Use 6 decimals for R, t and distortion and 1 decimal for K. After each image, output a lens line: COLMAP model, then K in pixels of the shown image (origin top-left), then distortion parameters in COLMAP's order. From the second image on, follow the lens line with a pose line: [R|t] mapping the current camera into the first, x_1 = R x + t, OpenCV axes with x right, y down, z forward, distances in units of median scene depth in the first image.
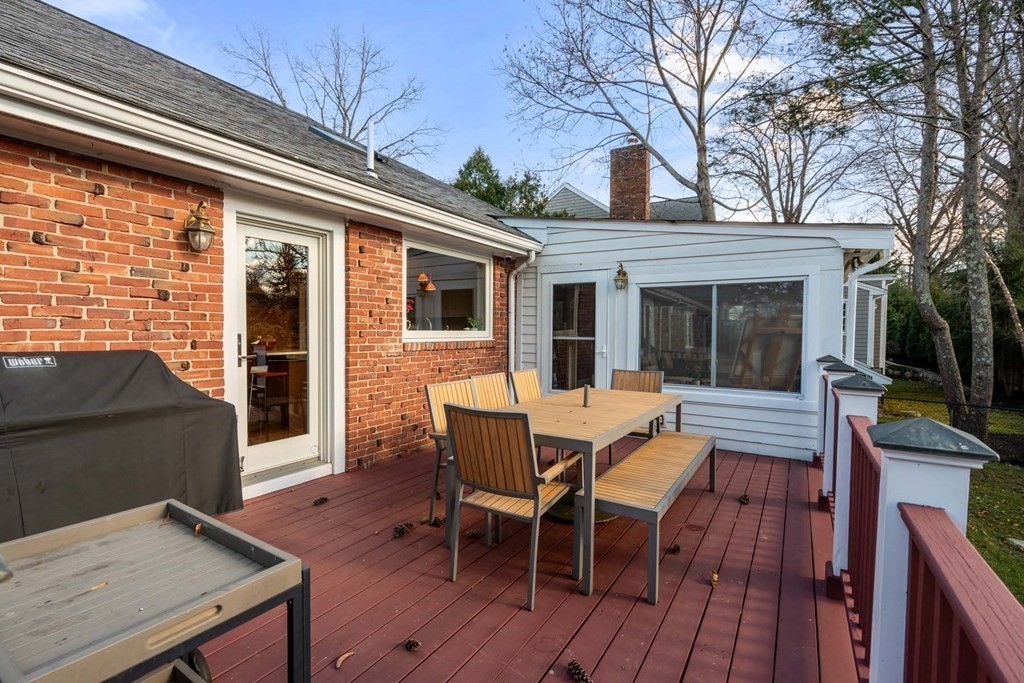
lens RADIAL K [[470.0, 0, 512.0], [0, 470.0, 340.5], [0, 0, 1]] dist [-0.004812, 0.000663]
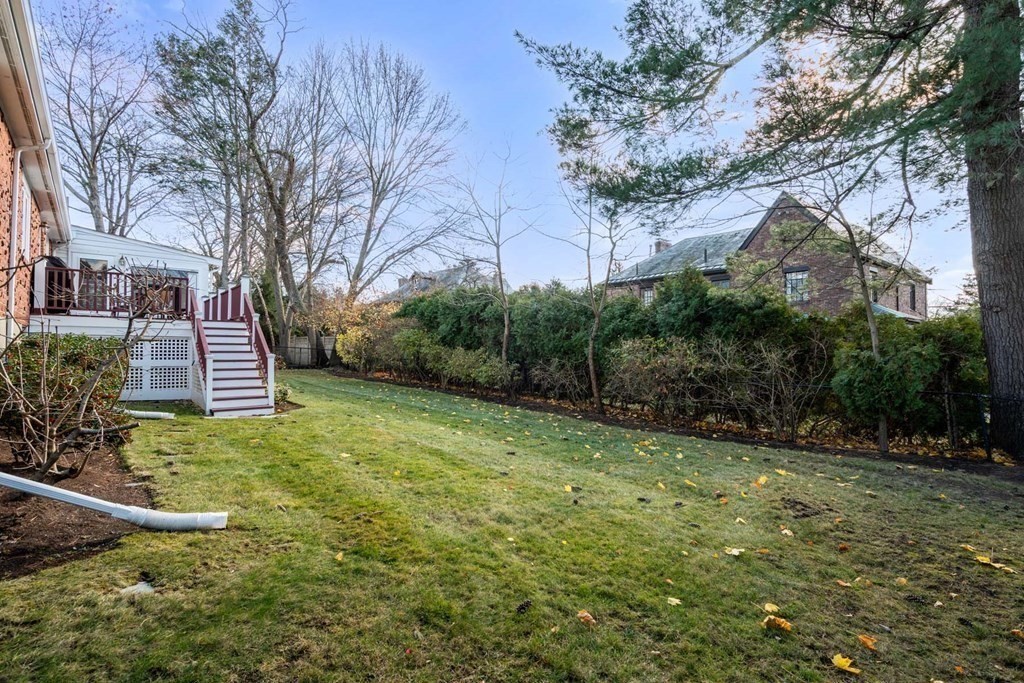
lens RADIAL K [[524.4, 0, 510.4], [0, 524.4, 338.9], [0, 0, 1]] dist [0.000565, -0.000208]
pose [[0.334292, 0.026187, 0.942106, -0.243322], [0.017015, 0.999283, -0.033814, 0.059370], [-0.942316, 0.027333, 0.333606, -0.264421]]
